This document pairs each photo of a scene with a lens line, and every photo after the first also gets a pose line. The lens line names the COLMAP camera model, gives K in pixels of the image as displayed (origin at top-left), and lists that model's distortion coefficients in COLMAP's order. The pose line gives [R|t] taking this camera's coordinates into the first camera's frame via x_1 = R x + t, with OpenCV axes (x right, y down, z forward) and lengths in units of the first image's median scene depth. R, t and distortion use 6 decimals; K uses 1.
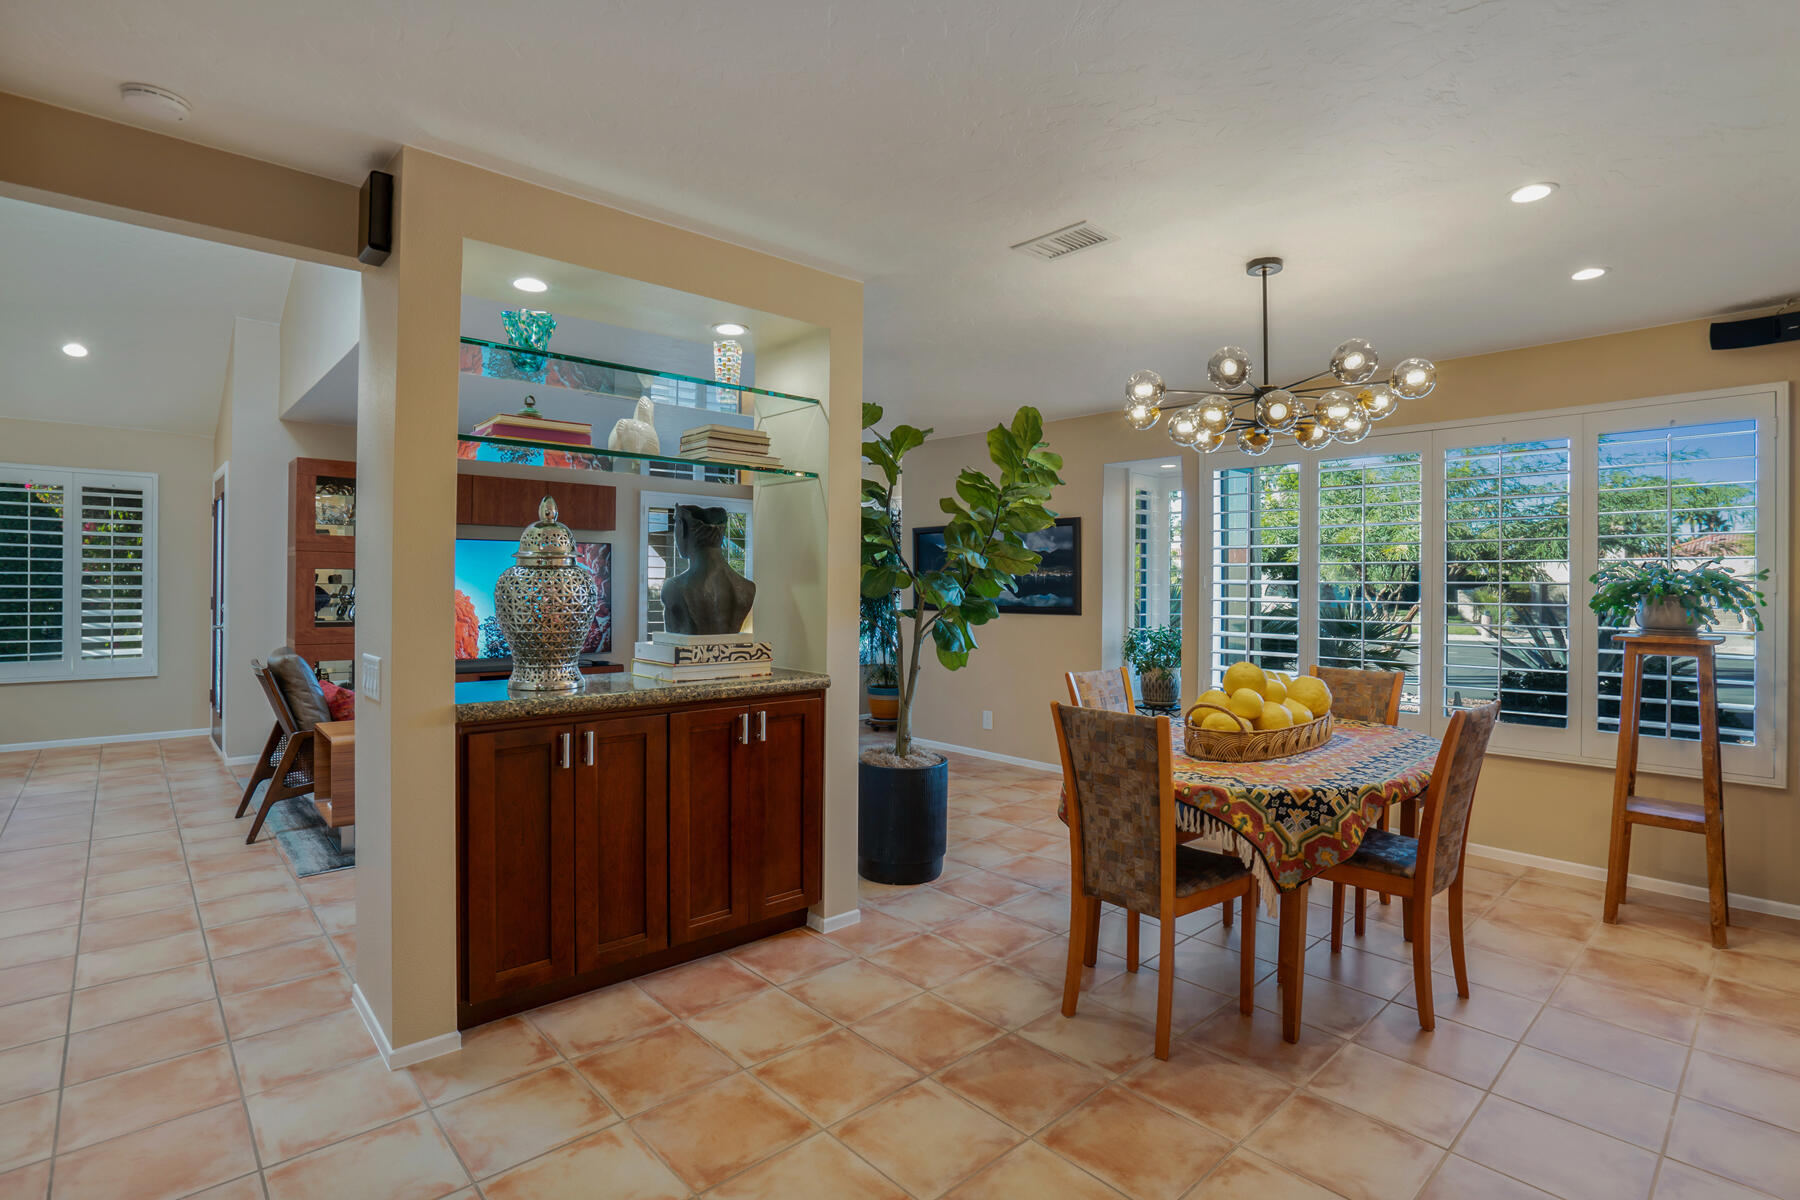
lens RADIAL K [[863.3, 0, 889.6], [0, 863.3, 586.5], [0, 0, 1]] dist [-0.032100, 0.006054]
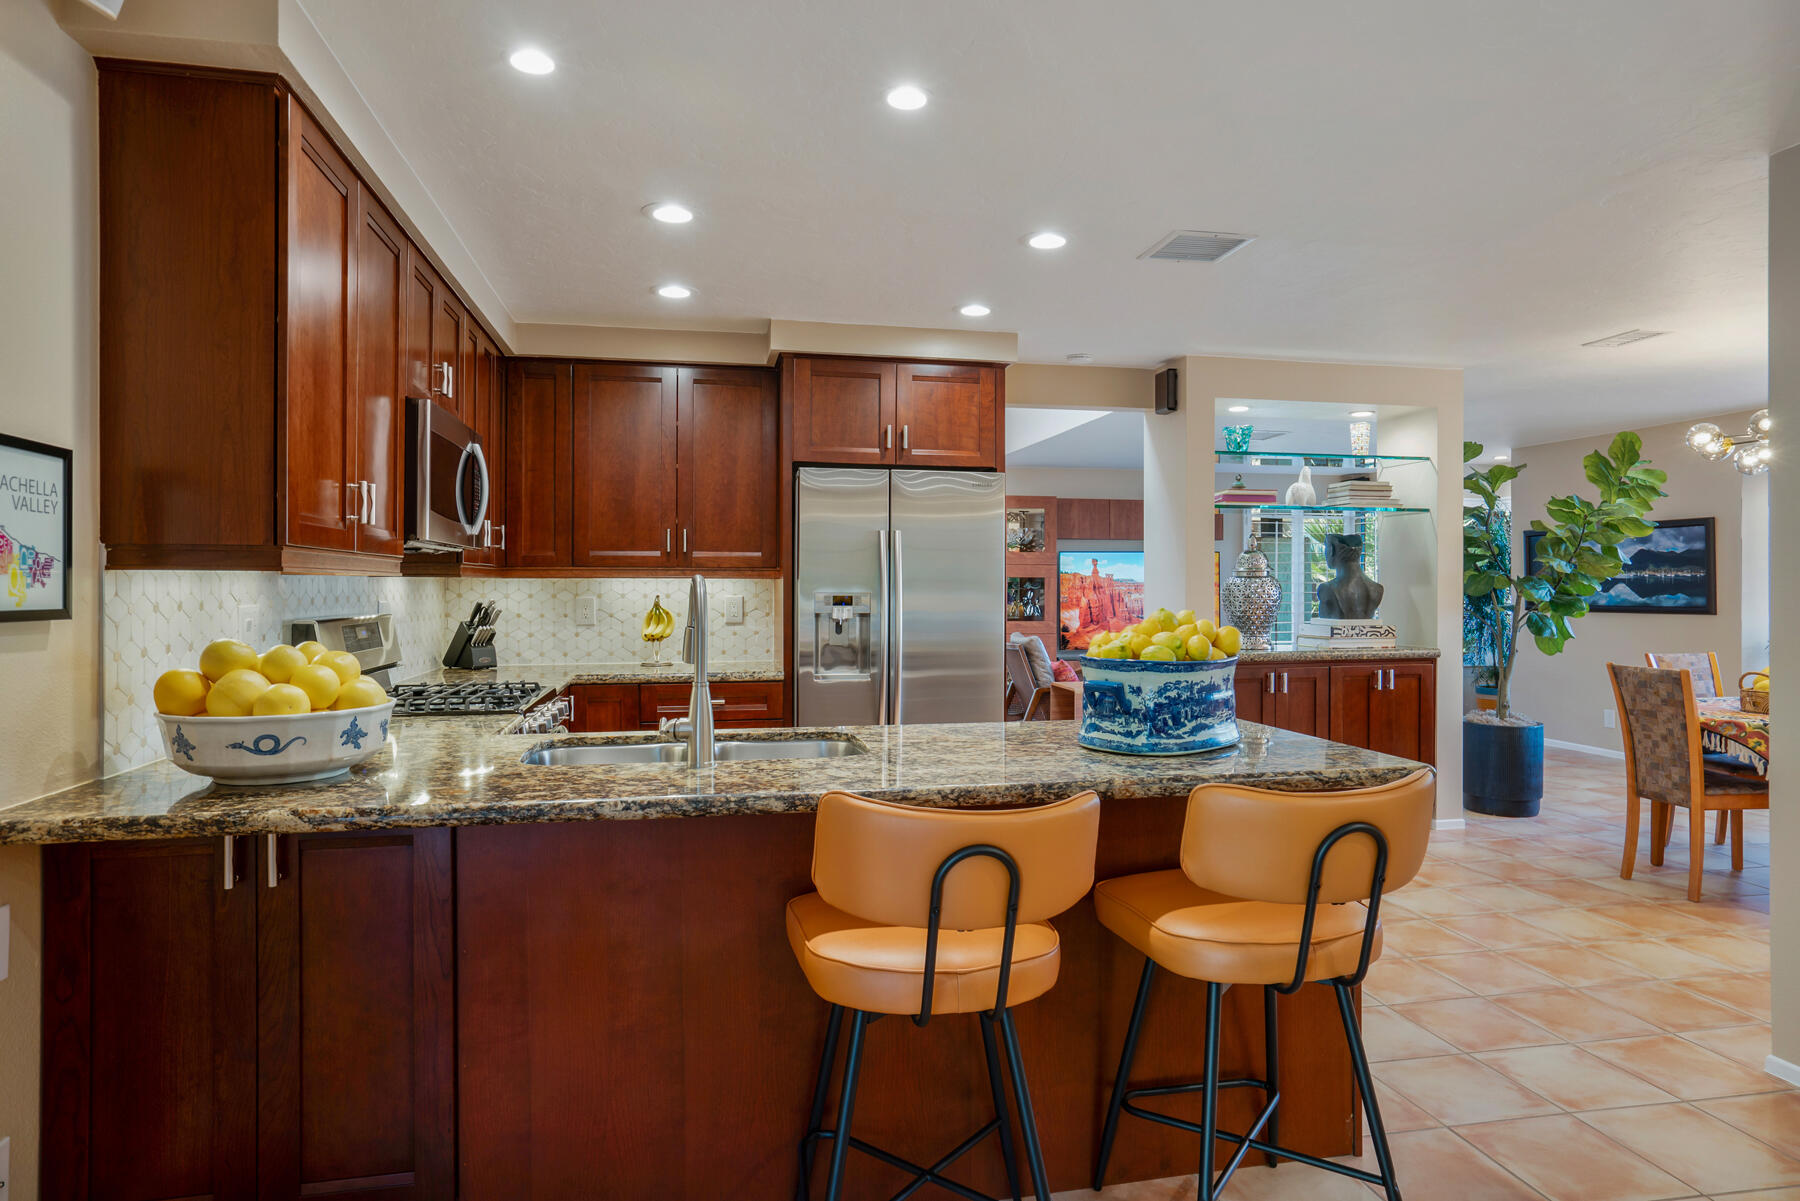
lens RADIAL K [[1047.1, 0, 902.1], [0, 1047.1, 584.2], [0, 0, 1]] dist [-0.007947, 0.005218]
pose [[0.862153, -0.009063, -0.506567, 0.039868], [0.005697, 0.999950, -0.008195, 0.003630], [0.506616, 0.004179, 0.862162, -0.918653]]
